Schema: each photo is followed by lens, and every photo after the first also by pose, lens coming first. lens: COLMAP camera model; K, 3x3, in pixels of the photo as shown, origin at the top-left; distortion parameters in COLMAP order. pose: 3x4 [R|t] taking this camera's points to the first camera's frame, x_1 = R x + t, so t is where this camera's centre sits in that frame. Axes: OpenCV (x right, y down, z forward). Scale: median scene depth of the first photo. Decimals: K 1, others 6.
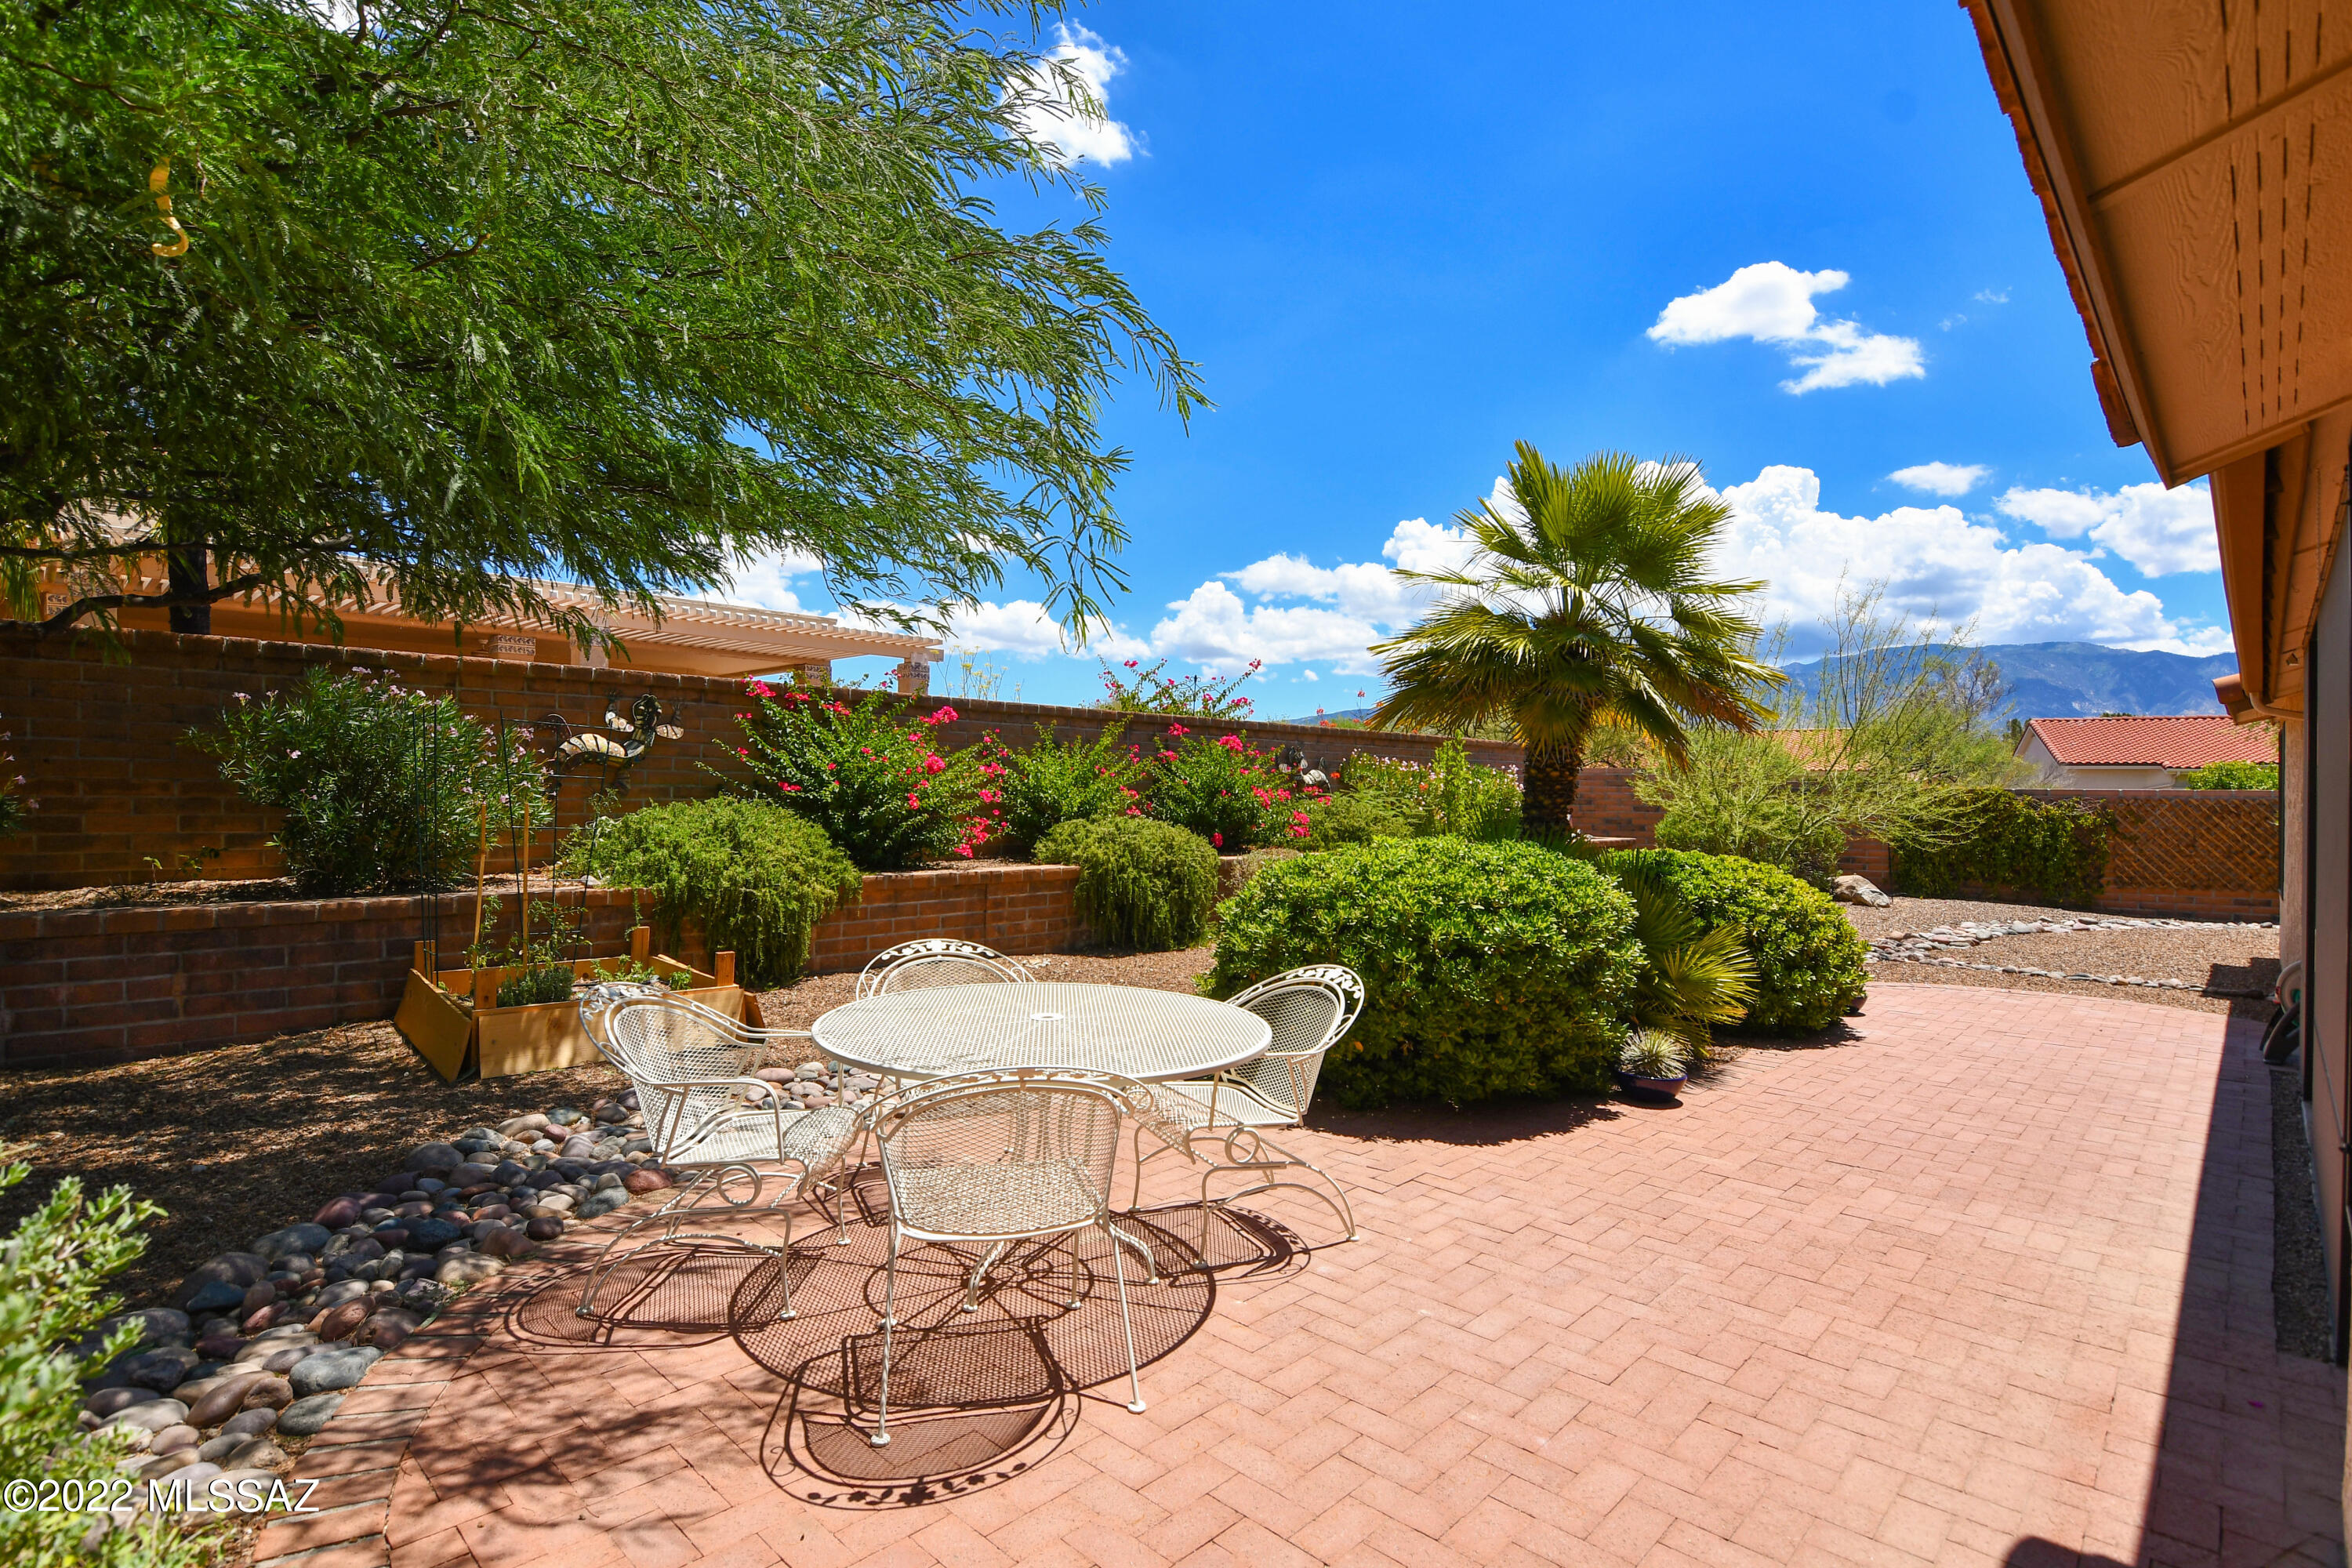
lens RADIAL K [[1142.3, 0, 1171.9], [0, 1142.3, 779.2], [0, 0, 1]] dist [-0.010763, -0.007967]
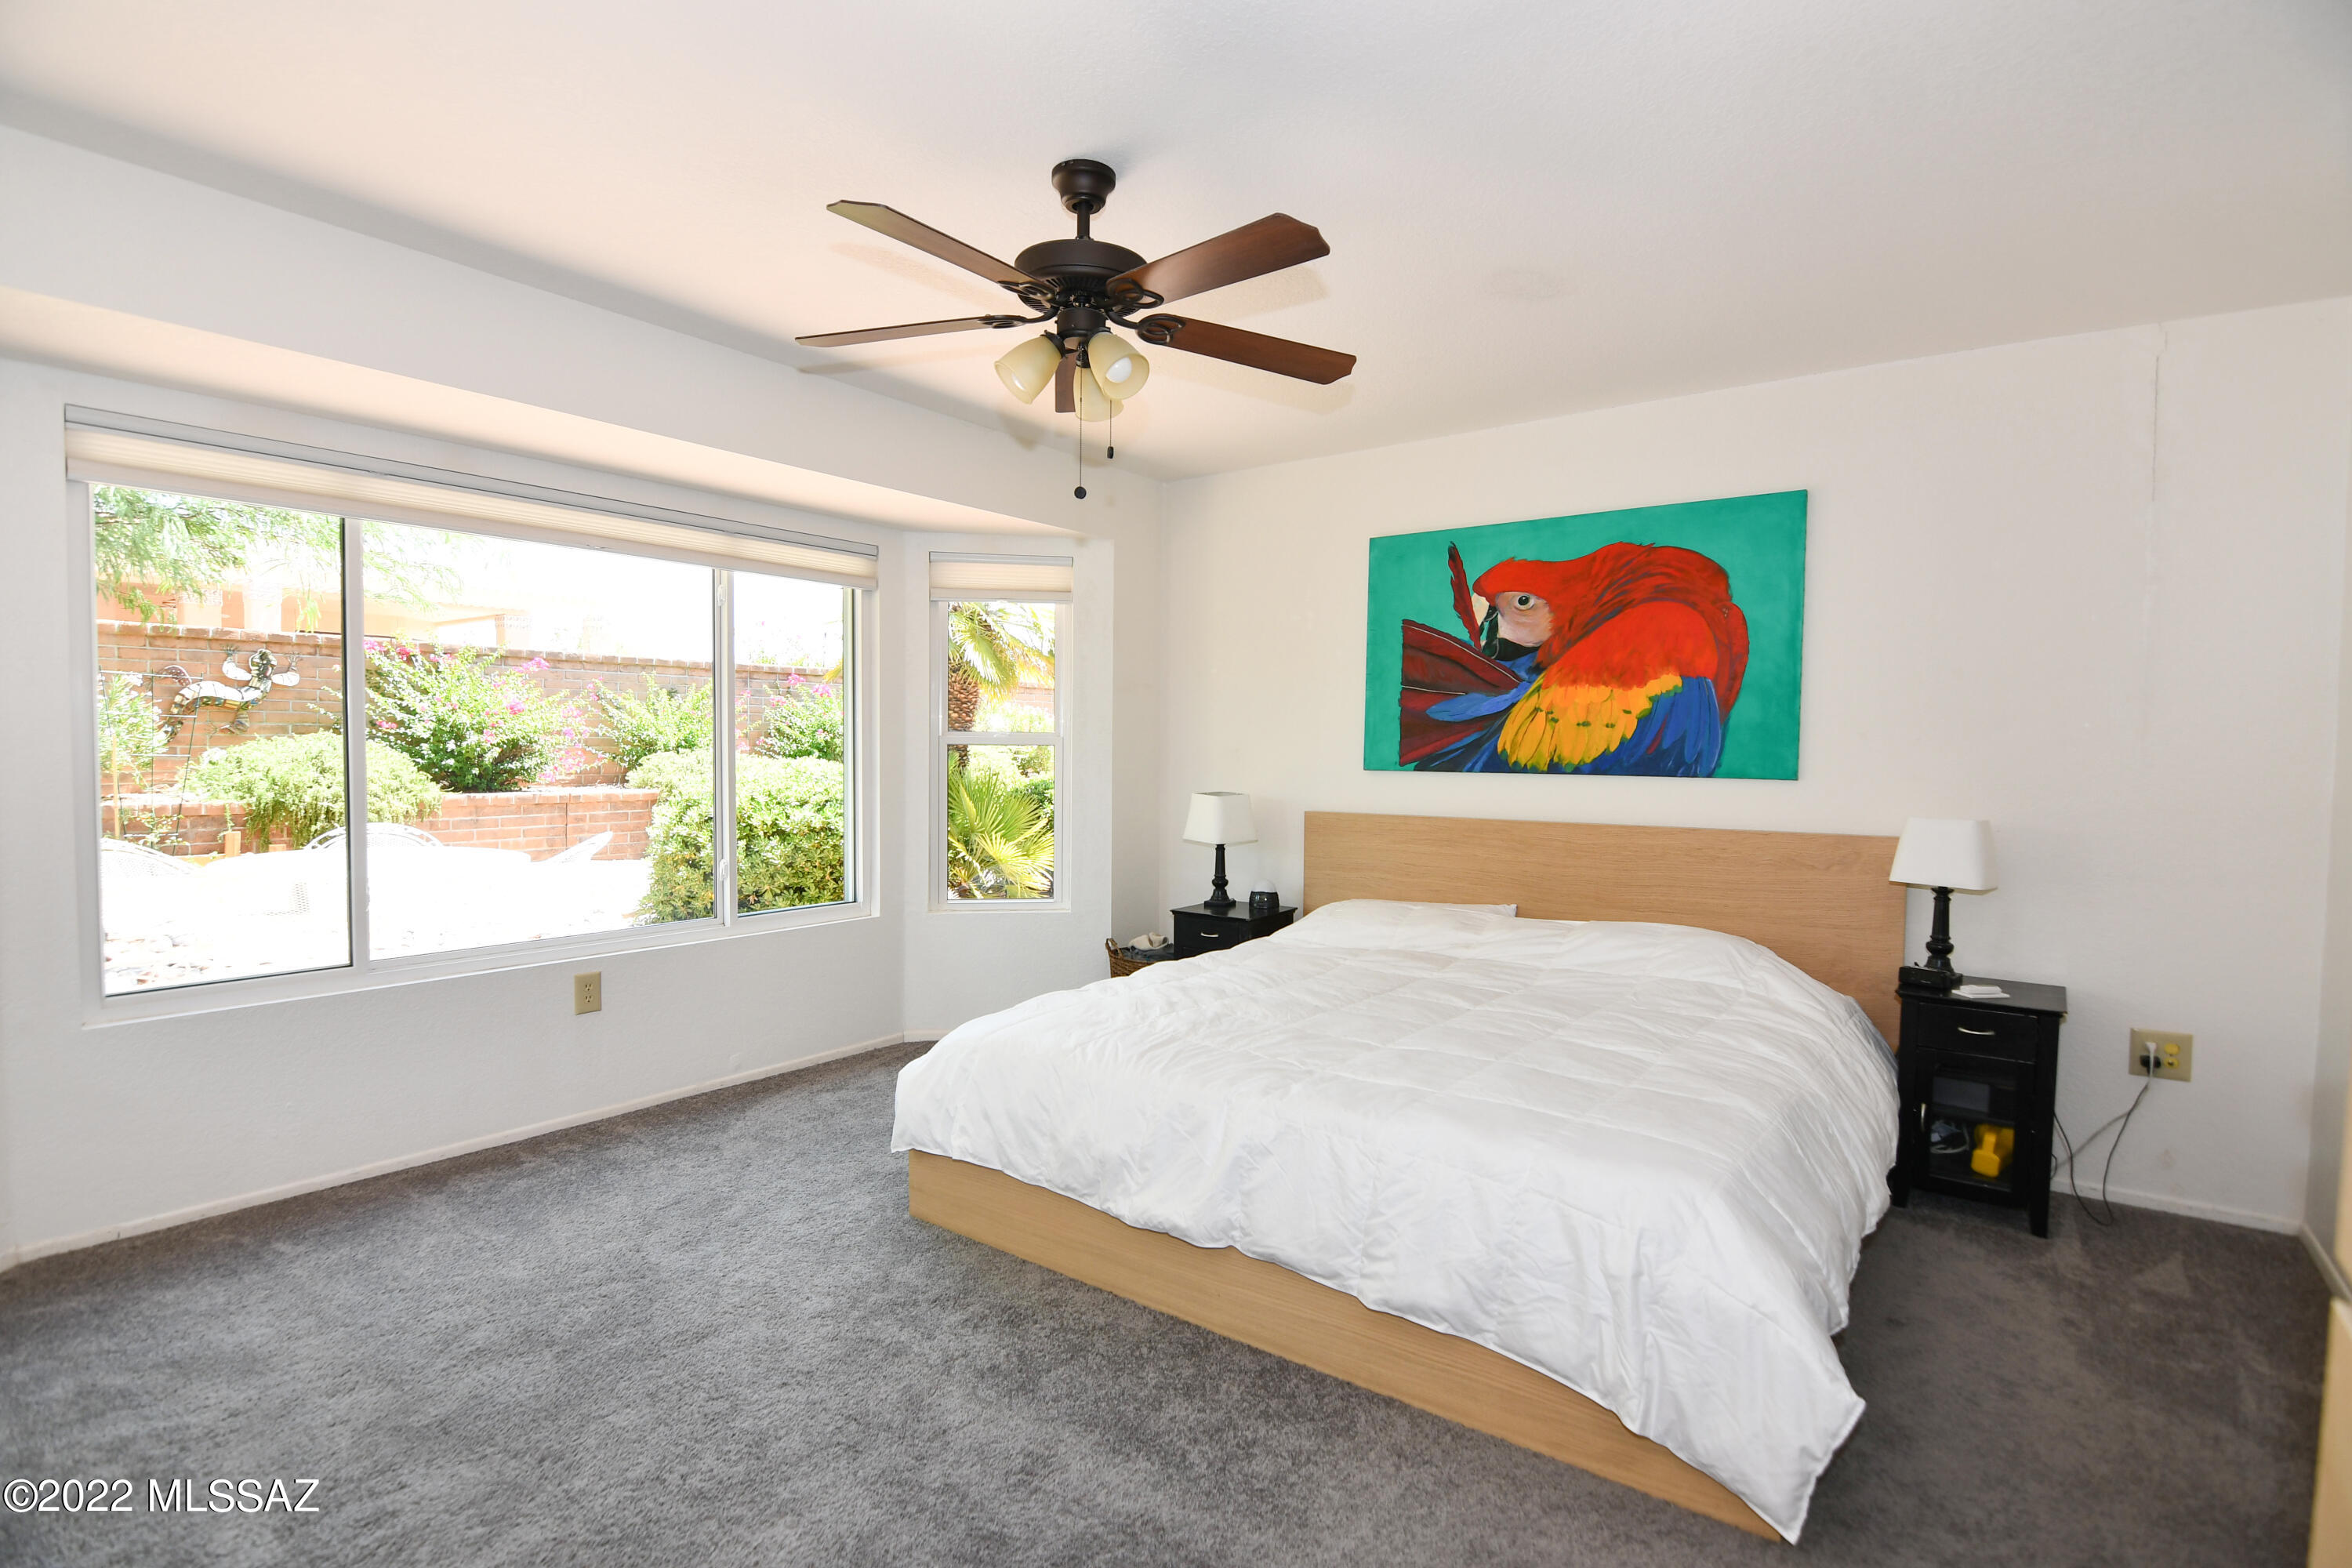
lens RADIAL K [[1142.3, 0, 1165.1], [0, 1142.3, 790.3], [0, 0, 1]] dist [-0.010763, -0.007967]
pose [[0.993116, -0.006389, 0.116964, 0.451266], [-0.000041, 0.998492, 0.054889, 0.012769], [-0.117138, -0.054516, 0.991618, -0.407133]]
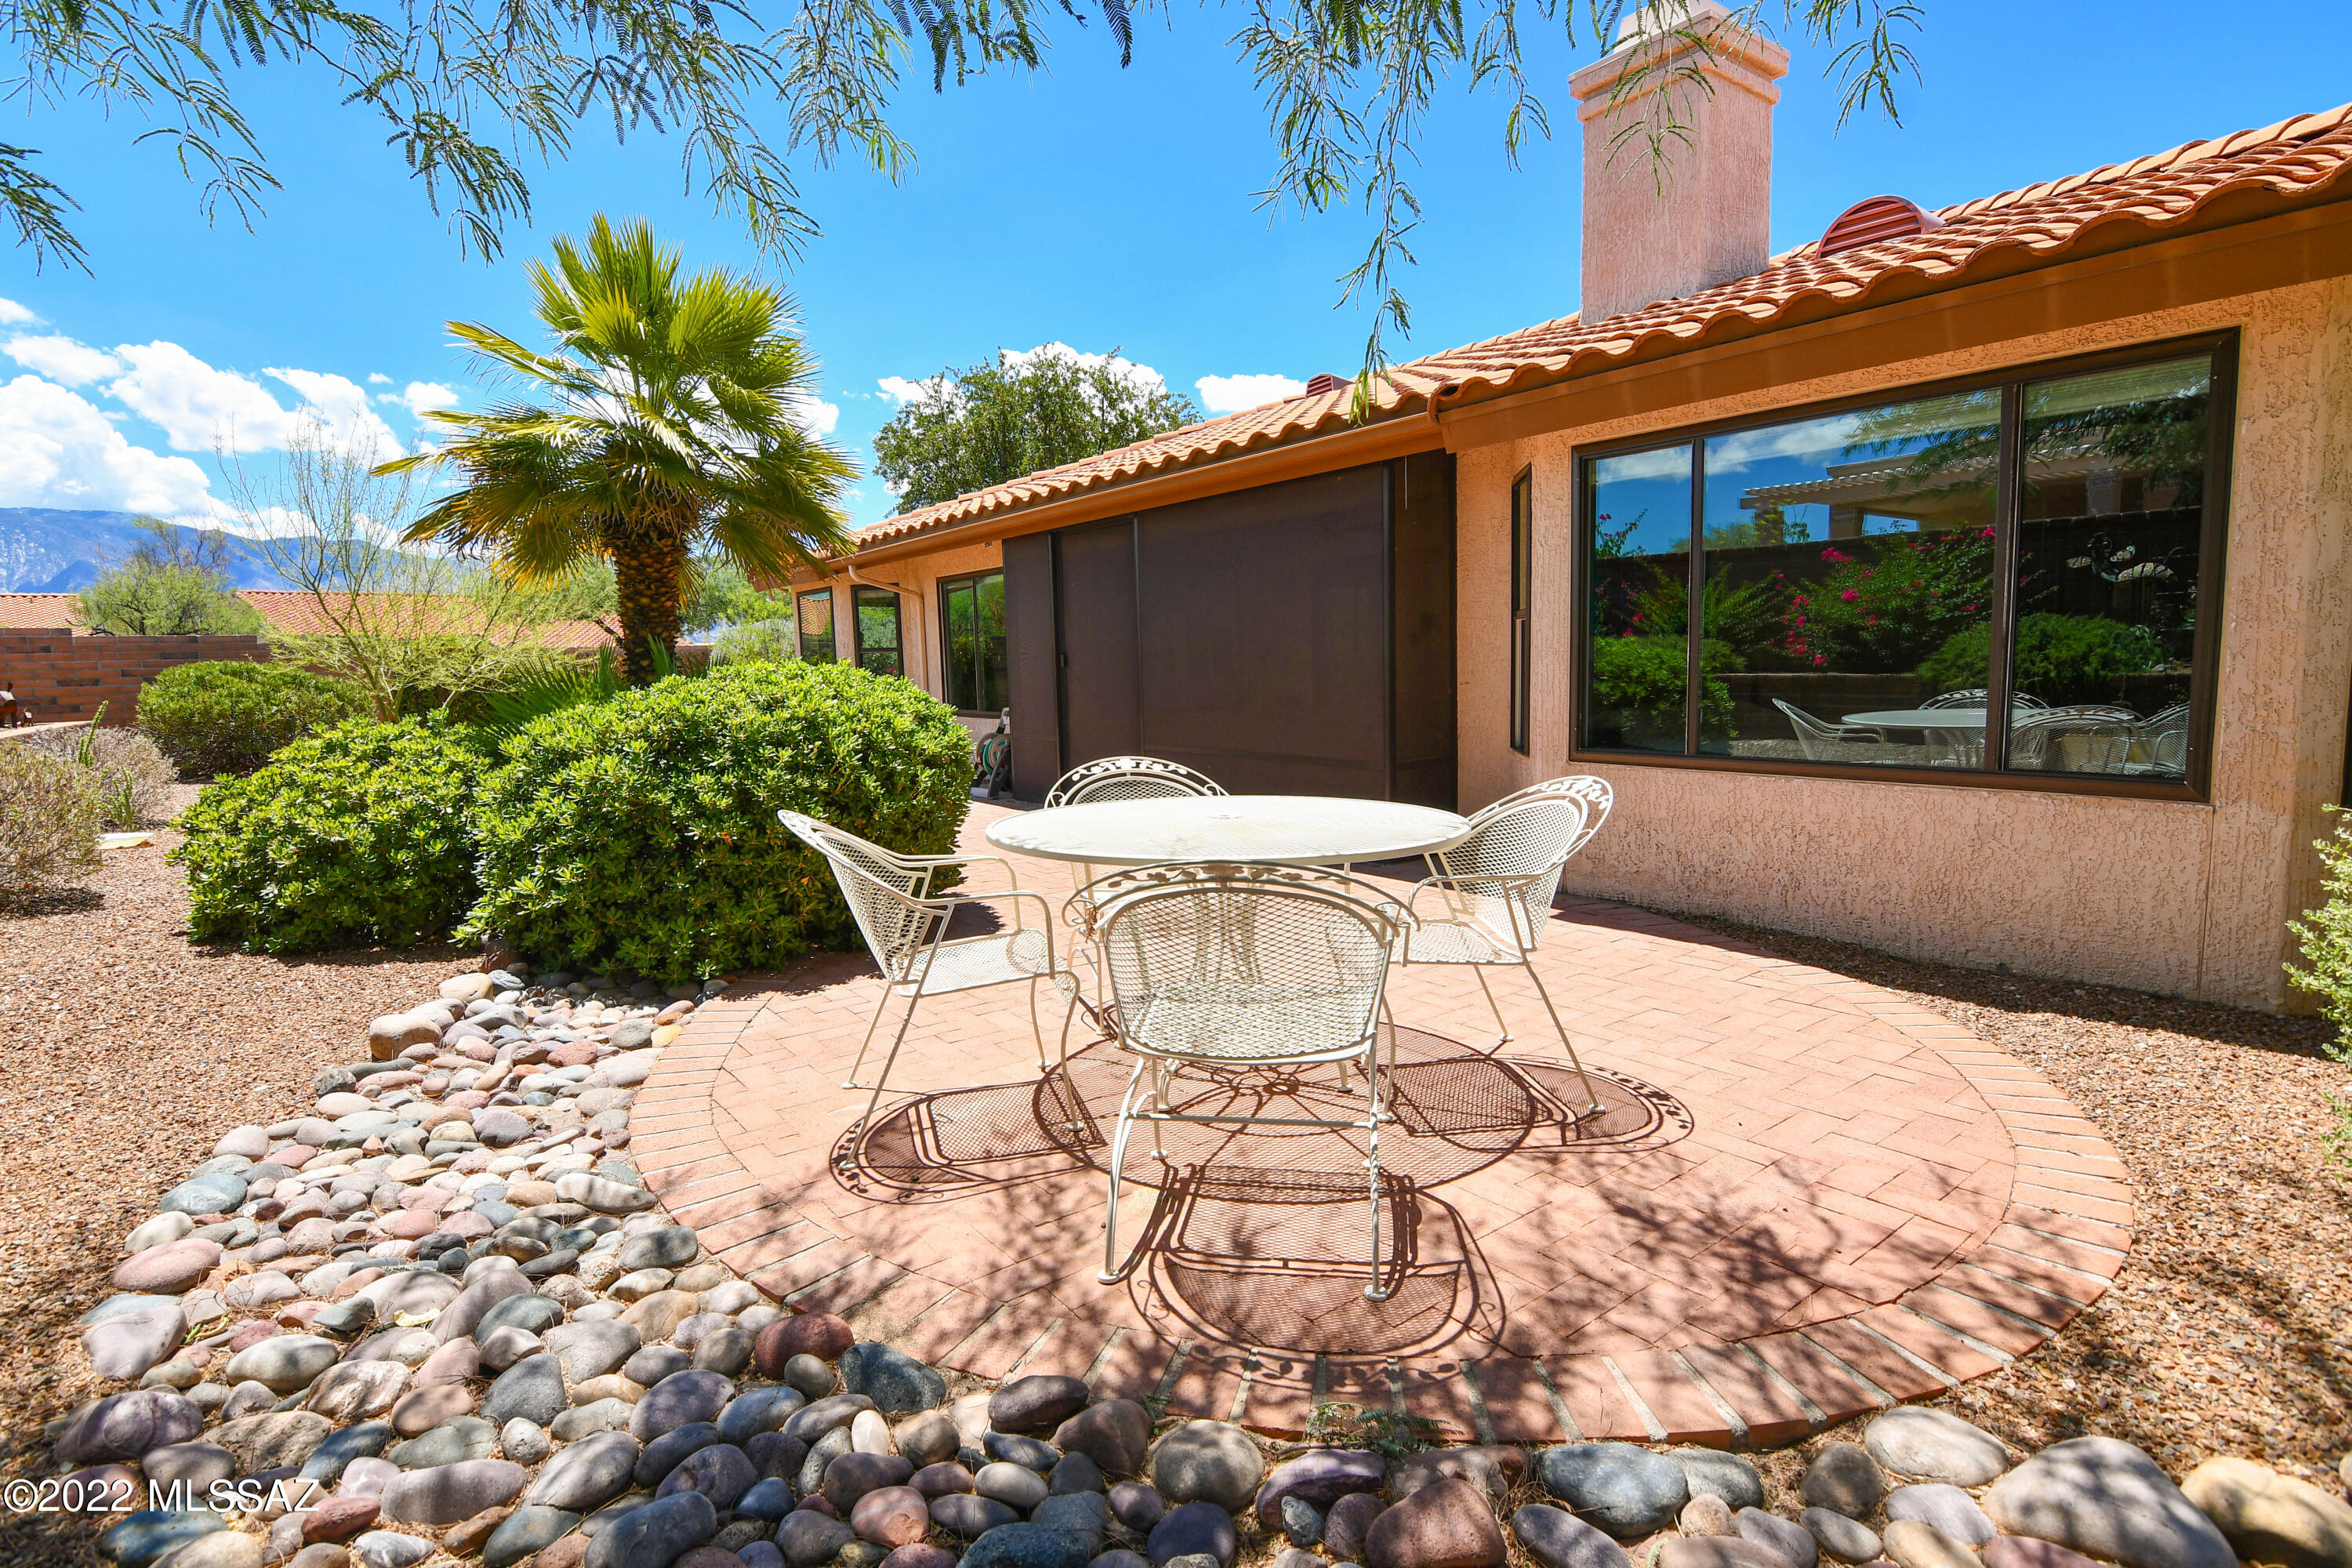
lens RADIAL K [[1142.3, 0, 1181.5], [0, 1142.3, 788.2], [0, 0, 1]] dist [-0.010763, -0.007967]
pose [[0.138643, -0.122454, 0.982743, -0.547845], [0.019071, 0.992472, 0.120976, 0.041090], [-0.990159, 0.001969, 0.139935, 0.484099]]
